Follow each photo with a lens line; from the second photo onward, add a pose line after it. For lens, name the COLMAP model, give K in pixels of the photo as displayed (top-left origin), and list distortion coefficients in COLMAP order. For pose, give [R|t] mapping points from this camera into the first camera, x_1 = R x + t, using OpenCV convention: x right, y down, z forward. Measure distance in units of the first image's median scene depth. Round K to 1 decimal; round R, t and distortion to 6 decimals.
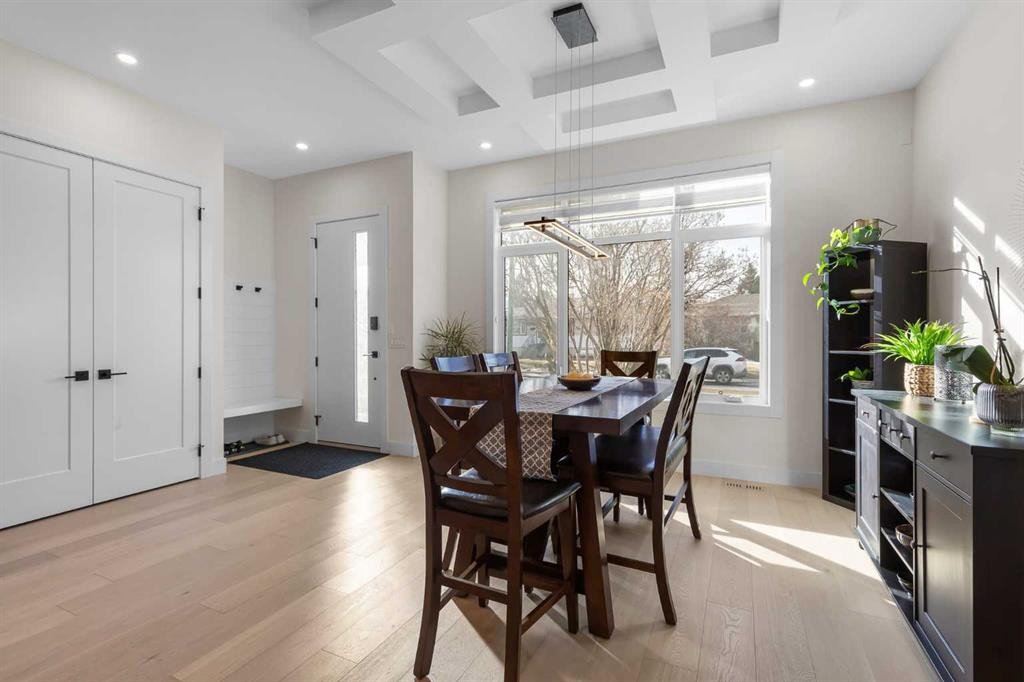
lens RADIAL K [[464.7, 0, 516.6], [0, 464.7, 337.2], [0, 0, 1]] dist [-0.001413, -0.000136]
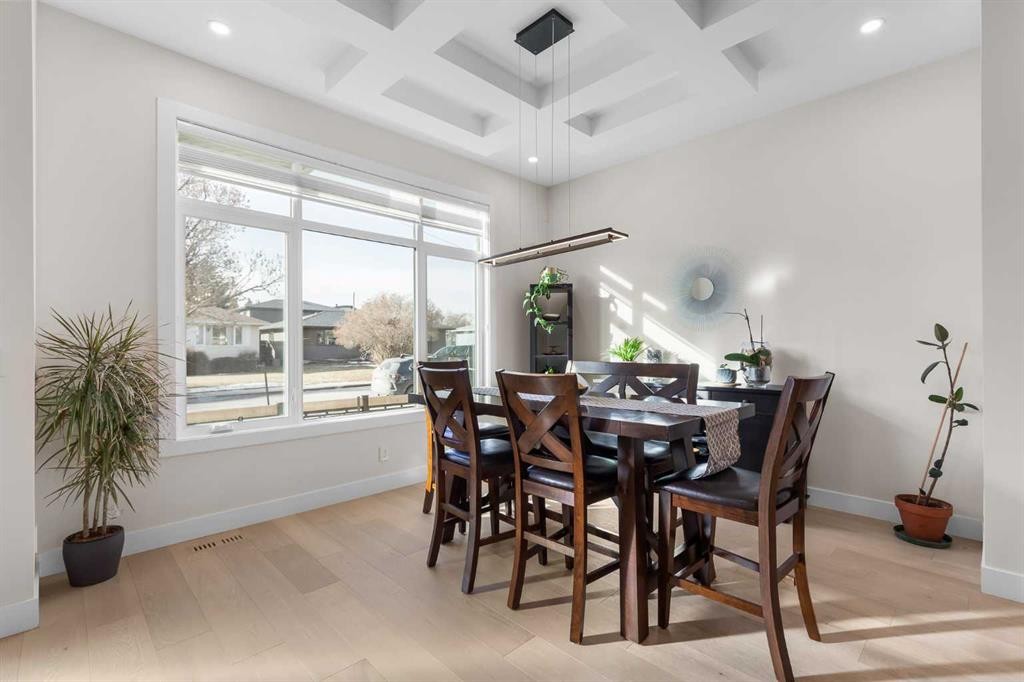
lens RADIAL K [[464.7, 0, 514.2], [0, 464.7, 342.8], [0, 0, 1]] dist [-0.001413, -0.000136]
pose [[0.329206, 0.000294, 0.944258, -0.544191], [0.009447, 0.999949, -0.003605, -0.005111], [-0.944211, 0.010107, 0.329187, 0.489826]]
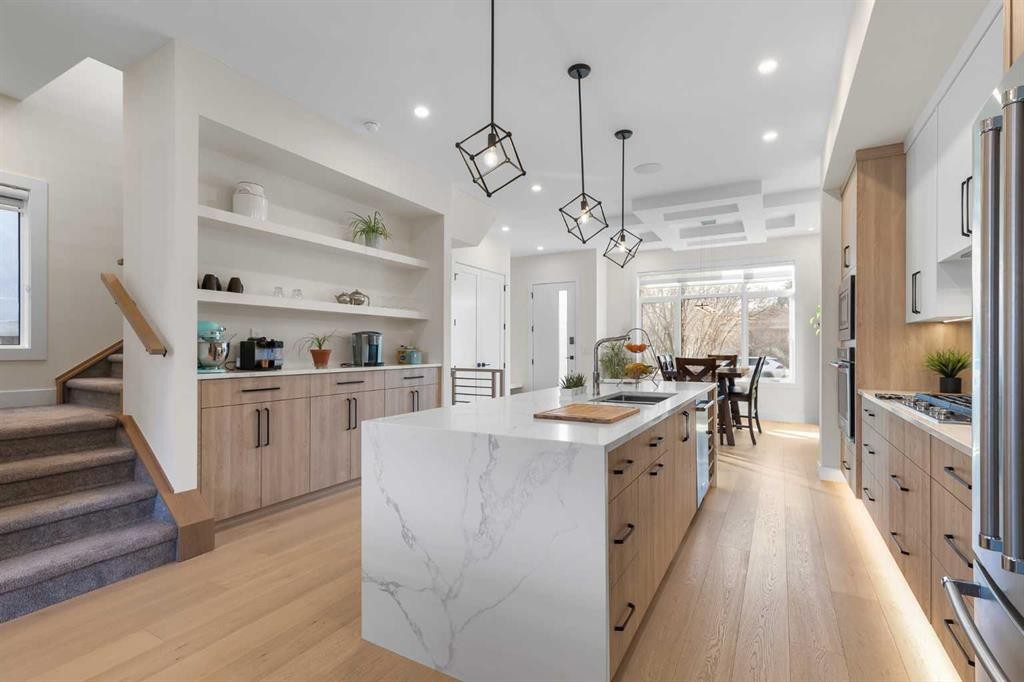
lens RADIAL K [[464.7, 0, 512.1], [0, 464.7, 342.9], [0, 0, 1]] dist [-0.001413, -0.000136]
pose [[0.997208, 0.001273, -0.074664, -0.465332], [-0.002029, 0.999947, -0.010048, -0.001665], [0.074648, 0.010171, 0.997158, -0.977496]]
